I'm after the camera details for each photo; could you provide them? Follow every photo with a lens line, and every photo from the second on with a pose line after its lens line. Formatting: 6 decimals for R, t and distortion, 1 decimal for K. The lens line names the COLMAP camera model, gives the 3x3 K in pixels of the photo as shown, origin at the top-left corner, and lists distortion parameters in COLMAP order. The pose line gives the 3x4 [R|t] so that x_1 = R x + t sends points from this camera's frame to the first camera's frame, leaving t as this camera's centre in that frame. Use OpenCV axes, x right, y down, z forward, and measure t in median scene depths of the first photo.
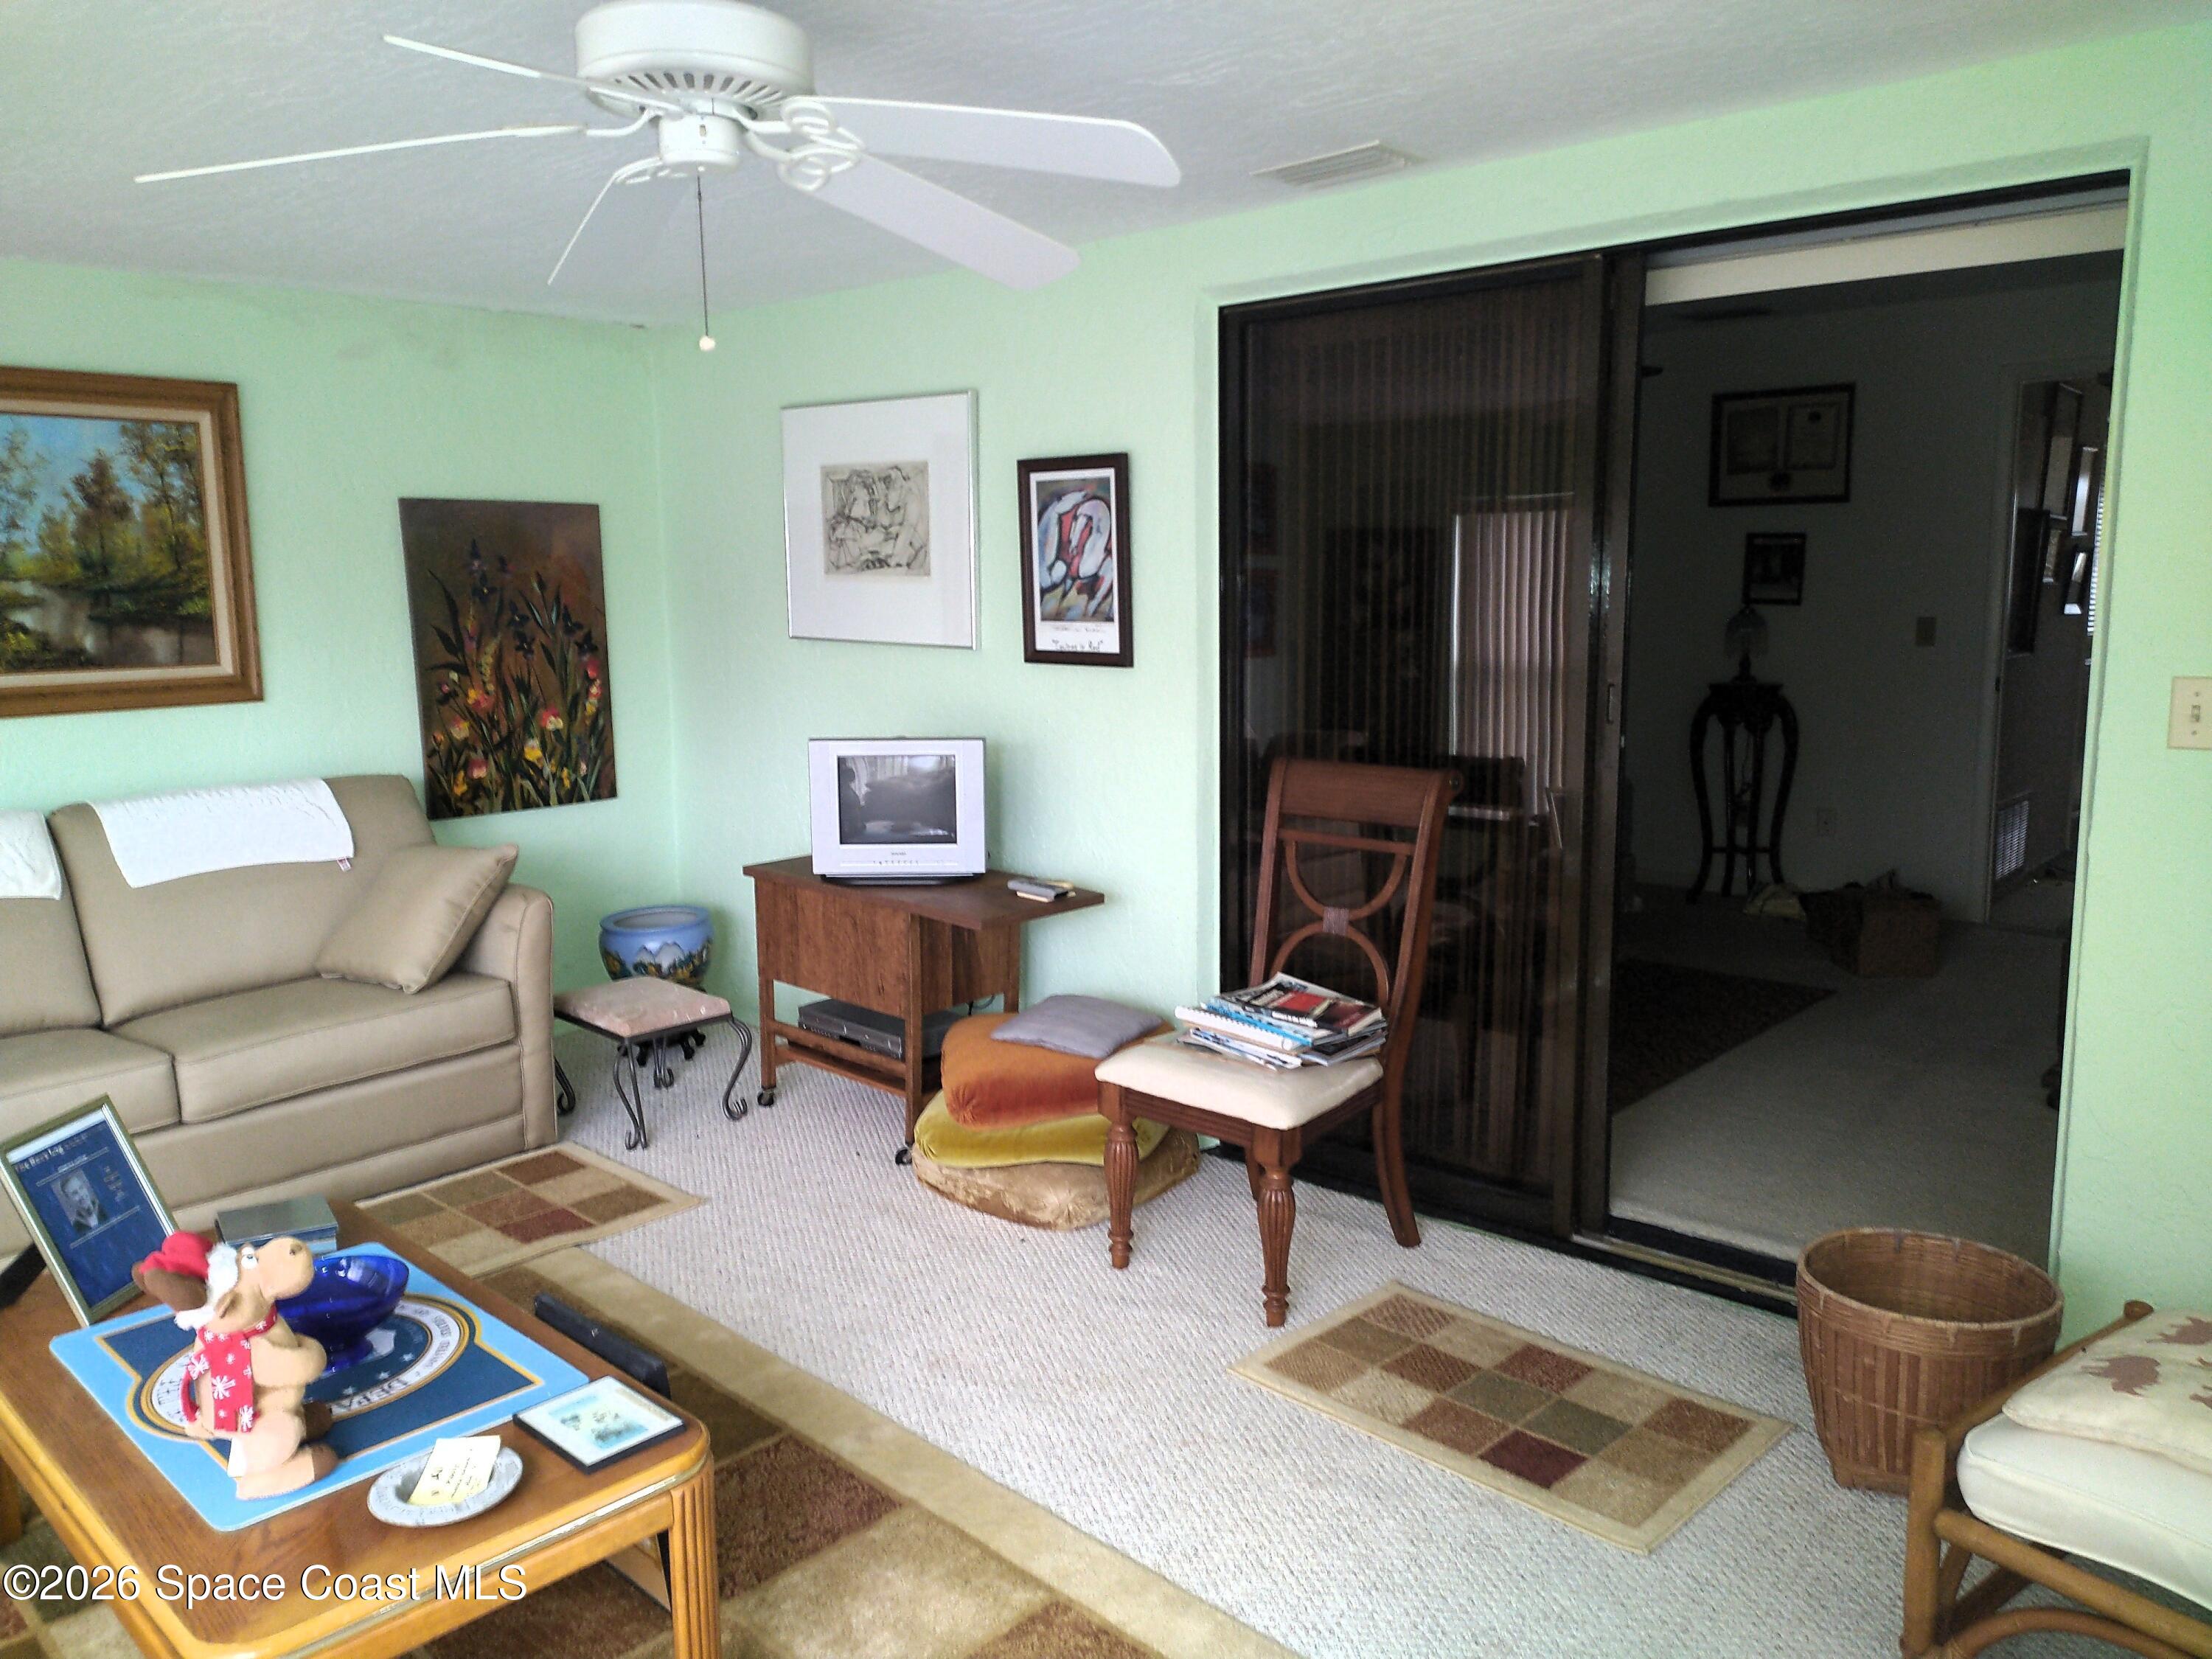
lens RADIAL K [[1637.7, 0, 1092.8], [0, 1637.7, 824.8], [0, 0, 1]] dist [0.014237, 0.001659]
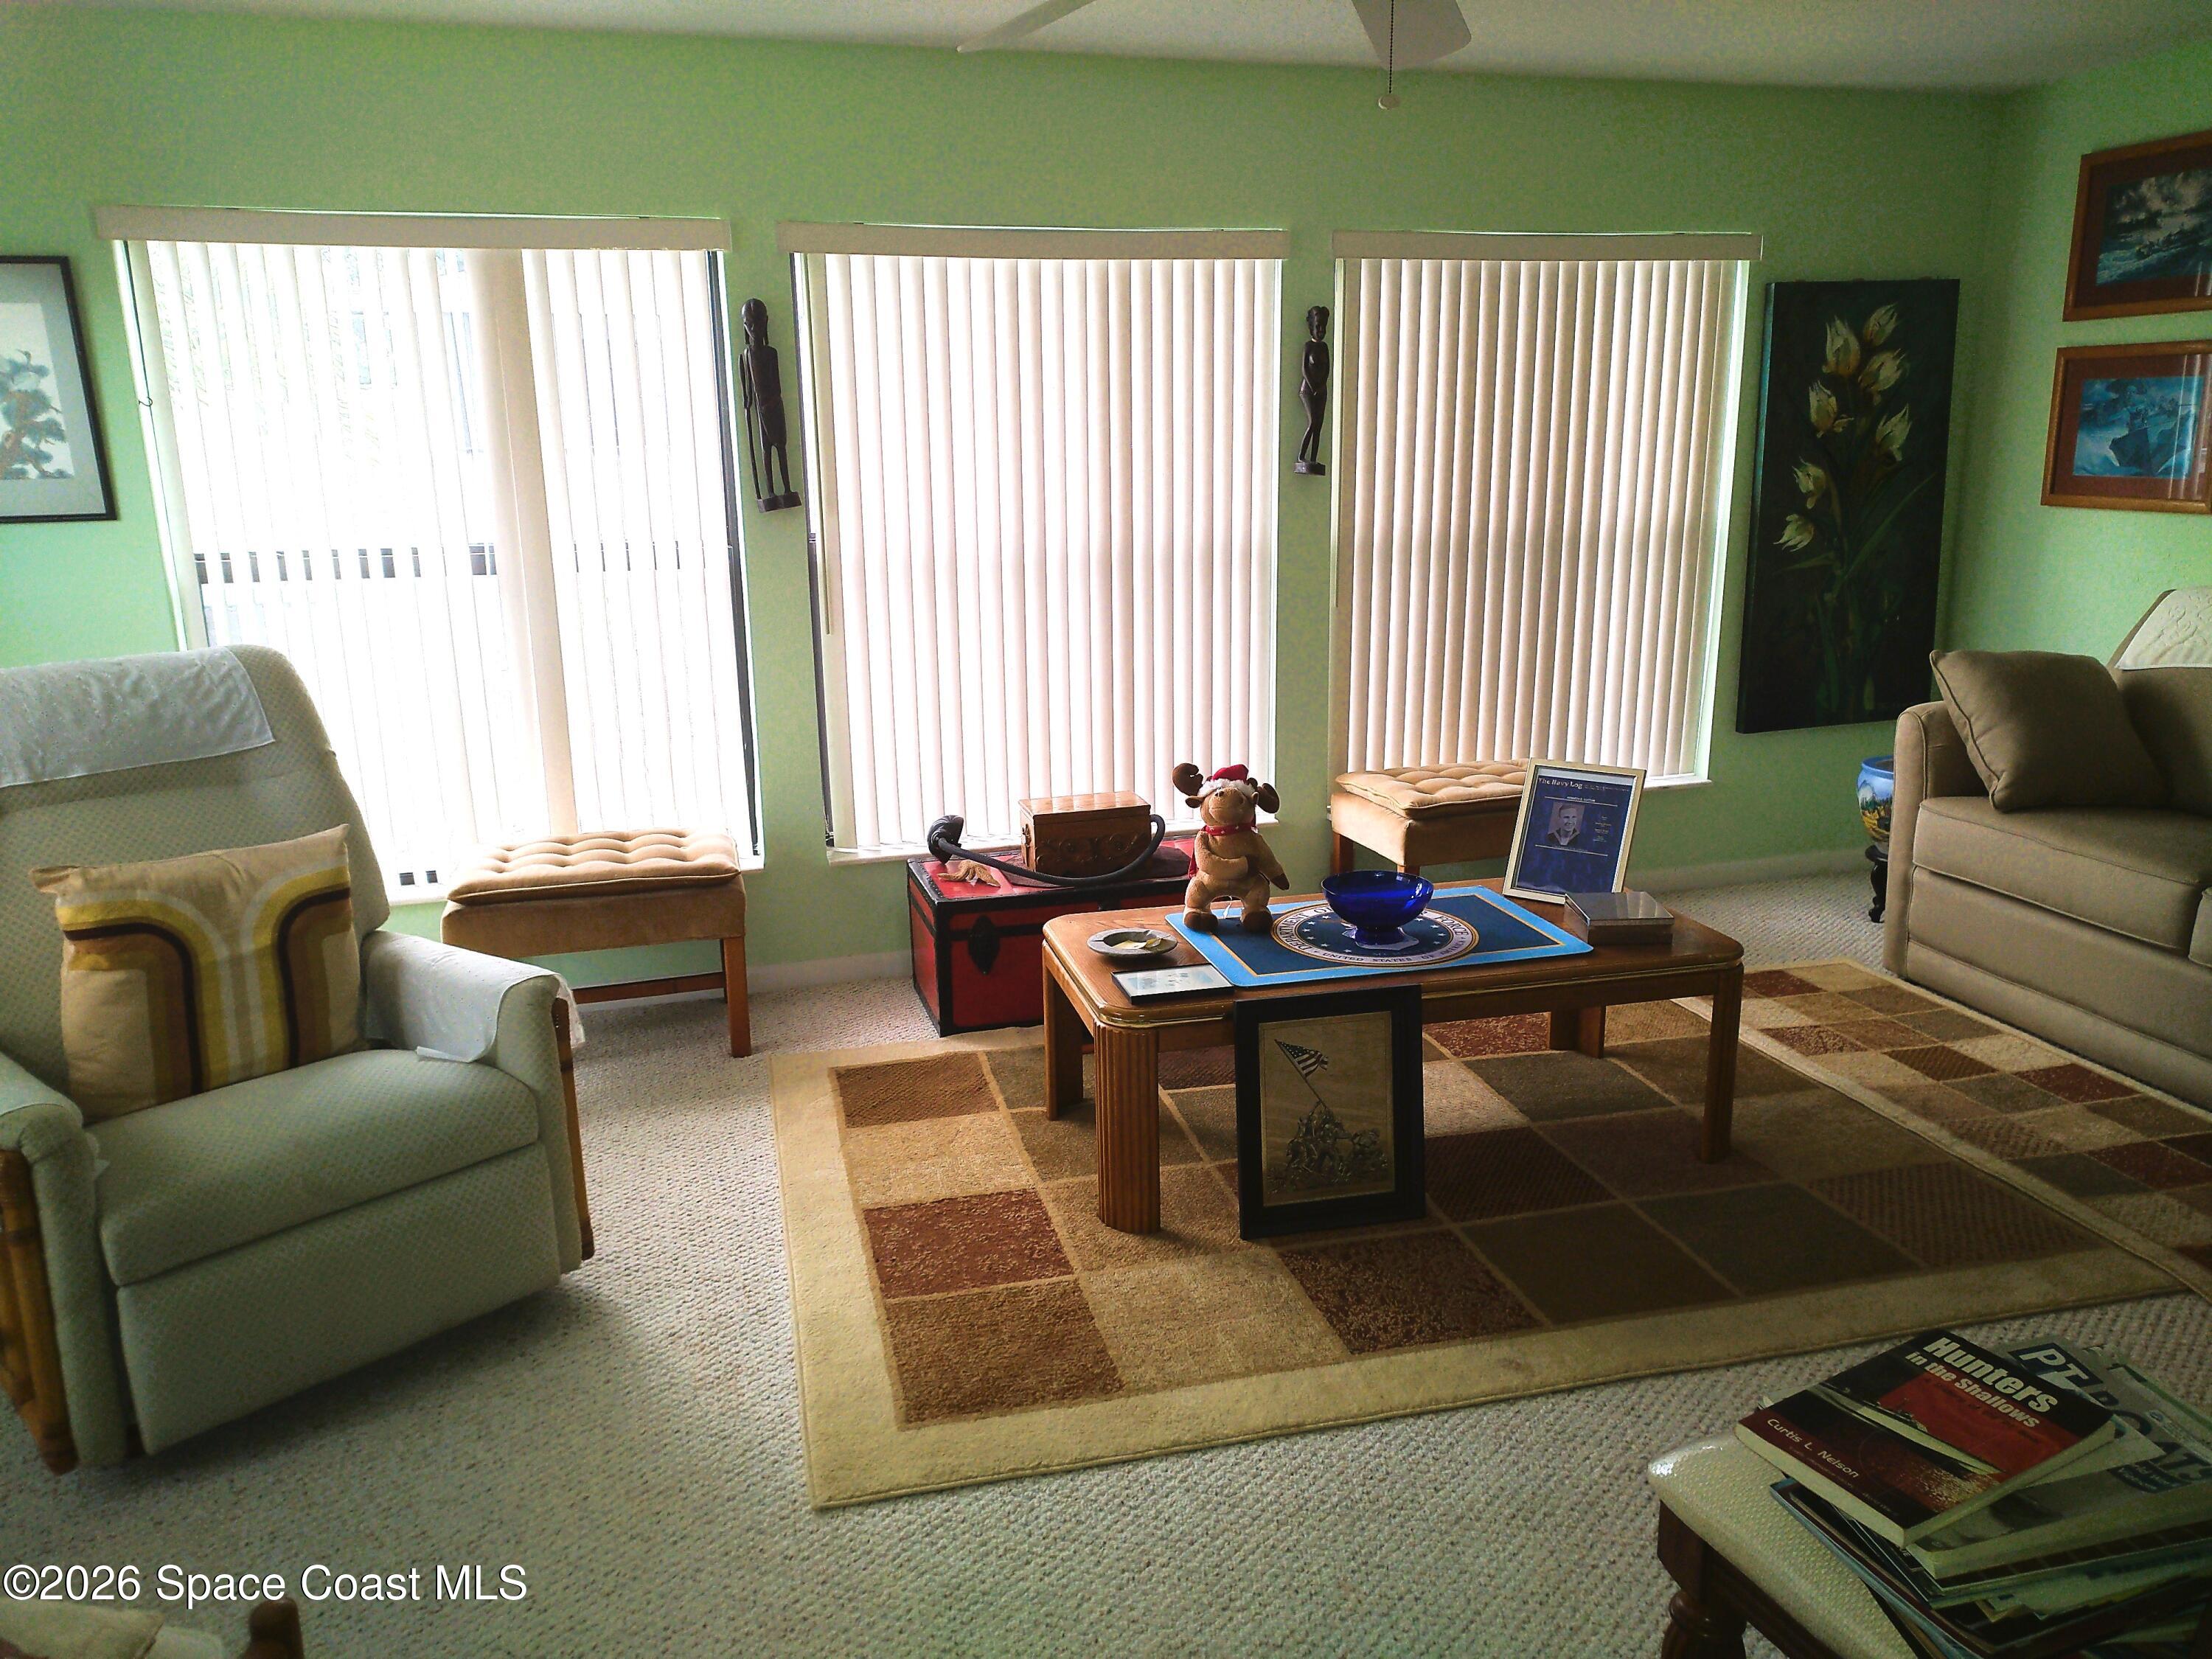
lens RADIAL K [[1637.7, 0, 1102.5], [0, 1637.7, 834.3], [0, 0, 1]] dist [0.014237, 0.001659]
pose [[-0.528424, 0.229649, -0.817331, 0.701260], [-0.100998, 0.938879, 0.329099, -0.172470], [0.842952, 0.256452, -0.472932, 1.317535]]
